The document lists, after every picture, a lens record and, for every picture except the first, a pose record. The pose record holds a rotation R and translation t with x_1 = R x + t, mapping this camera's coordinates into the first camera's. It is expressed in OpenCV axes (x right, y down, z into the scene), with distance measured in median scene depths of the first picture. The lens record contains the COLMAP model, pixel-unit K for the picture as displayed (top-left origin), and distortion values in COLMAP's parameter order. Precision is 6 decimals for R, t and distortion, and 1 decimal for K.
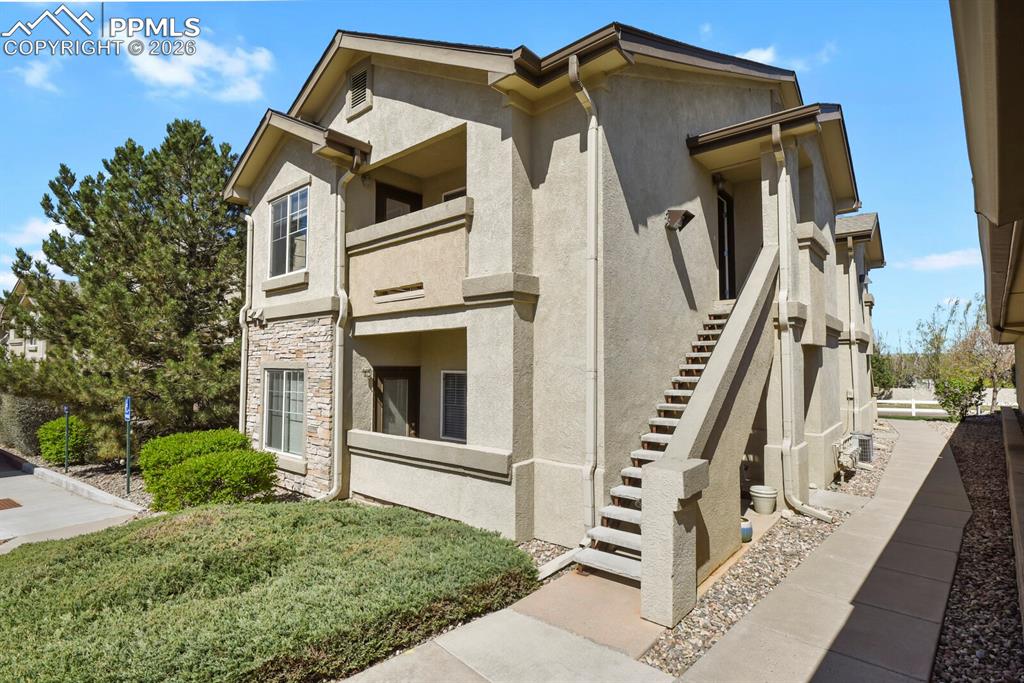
lens RADIAL K [[497.3, 0, 511.0], [0, 497.3, 341.6], [0, 0, 1]] dist [-0.011401, -0.000513]
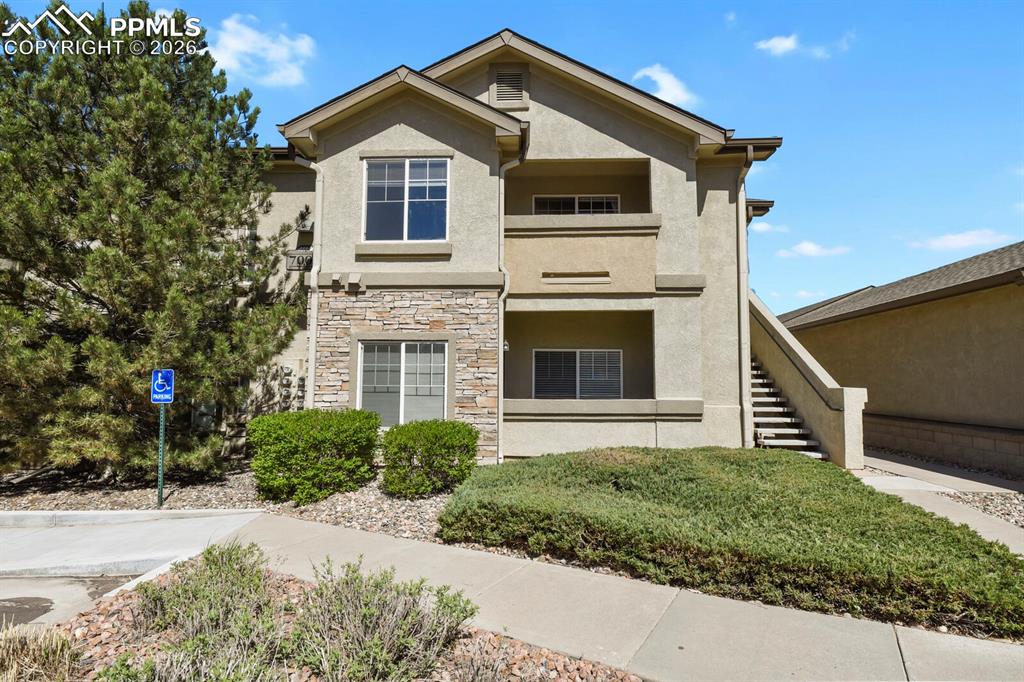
lens RADIAL K [[497.3, 0, 511.1], [0, 497.3, 340.1], [0, 0, 1]] dist [-0.011401, -0.000513]
pose [[0.796607, 0.050880, 0.602352, -1.003535], [-0.033931, 0.998644, -0.039481, 0.098414], [-0.603544, 0.011013, 0.797253, 0.142595]]
